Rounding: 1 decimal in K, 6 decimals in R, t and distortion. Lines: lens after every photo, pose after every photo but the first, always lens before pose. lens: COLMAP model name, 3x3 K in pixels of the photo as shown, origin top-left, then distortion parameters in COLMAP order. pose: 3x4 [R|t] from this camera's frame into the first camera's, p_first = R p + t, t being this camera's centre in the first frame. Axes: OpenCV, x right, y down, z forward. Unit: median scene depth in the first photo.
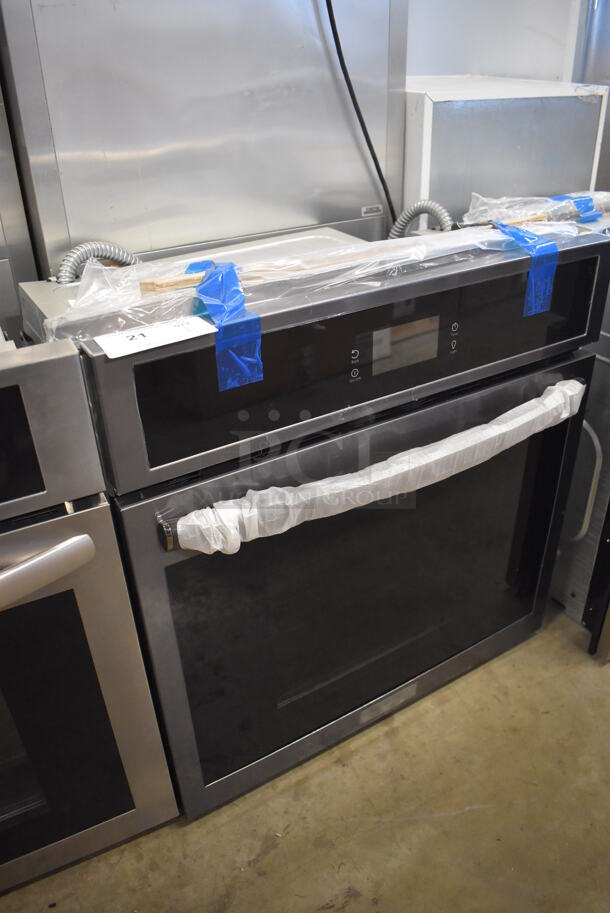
lens RADIAL K [[708.1, 0, 308.3], [0, 708.1, 461.9], [0, 0, 1]] dist [-0.087669, 0.003109]
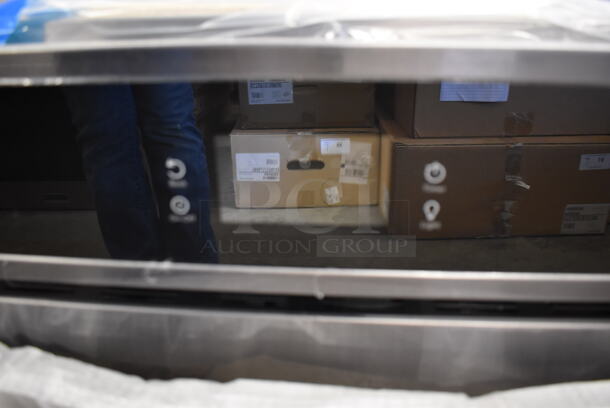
lens RADIAL K [[474.1, 0, 306.2], [0, 474.1, 198.3], [0, 0, 1]] dist [-0.091966, 0.005087]
pose [[0.811274, 0.253843, -0.526685, 0.270934], [-0.314962, 0.948694, -0.027913, -0.125167], [0.492577, 0.188531, 0.849602, 0.620239]]
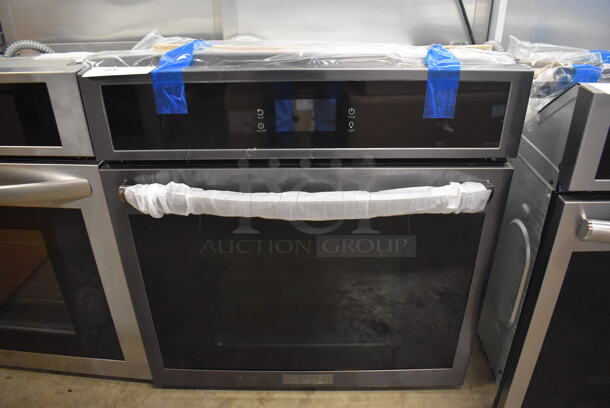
lens RADIAL K [[474.1, 0, 306.2], [0, 474.1, 198.3], [0, 0, 1]] dist [-0.091966, 0.005087]
pose [[0.848298, 0.271679, -0.454511, 0.517704], [-0.286178, 0.957416, 0.038164, -0.039453], [0.445524, 0.097697, 0.889923, 0.163573]]
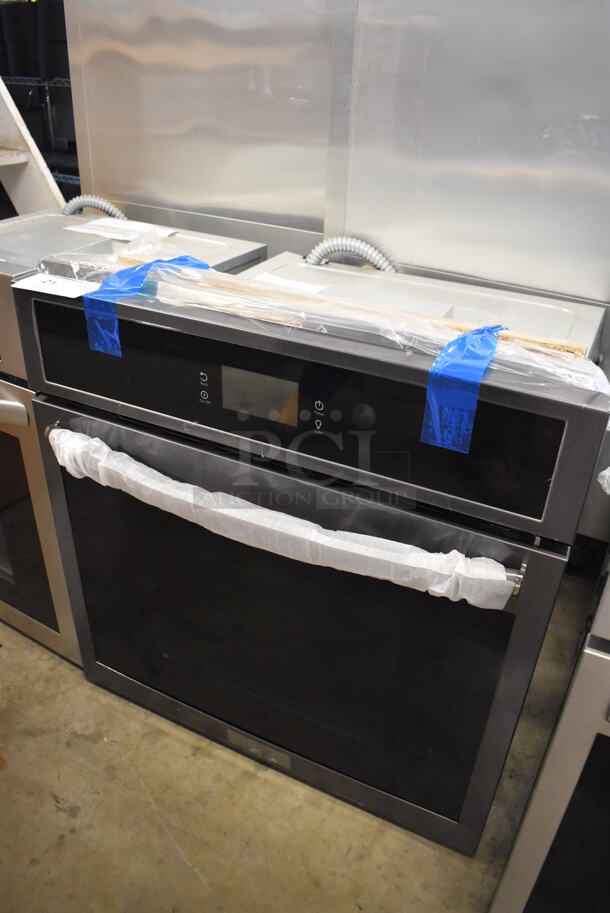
lens RADIAL K [[709.5, 0, 305.0], [0, 709.5, 456.5], [0, 0, 1]] dist [-0.091966, 0.005087]
pose [[0.532227, 0.473573, -0.701757, 0.757356], [-0.480636, 0.851396, 0.210030, -0.279893], [0.696938, 0.225506, 0.680752, 0.348598]]
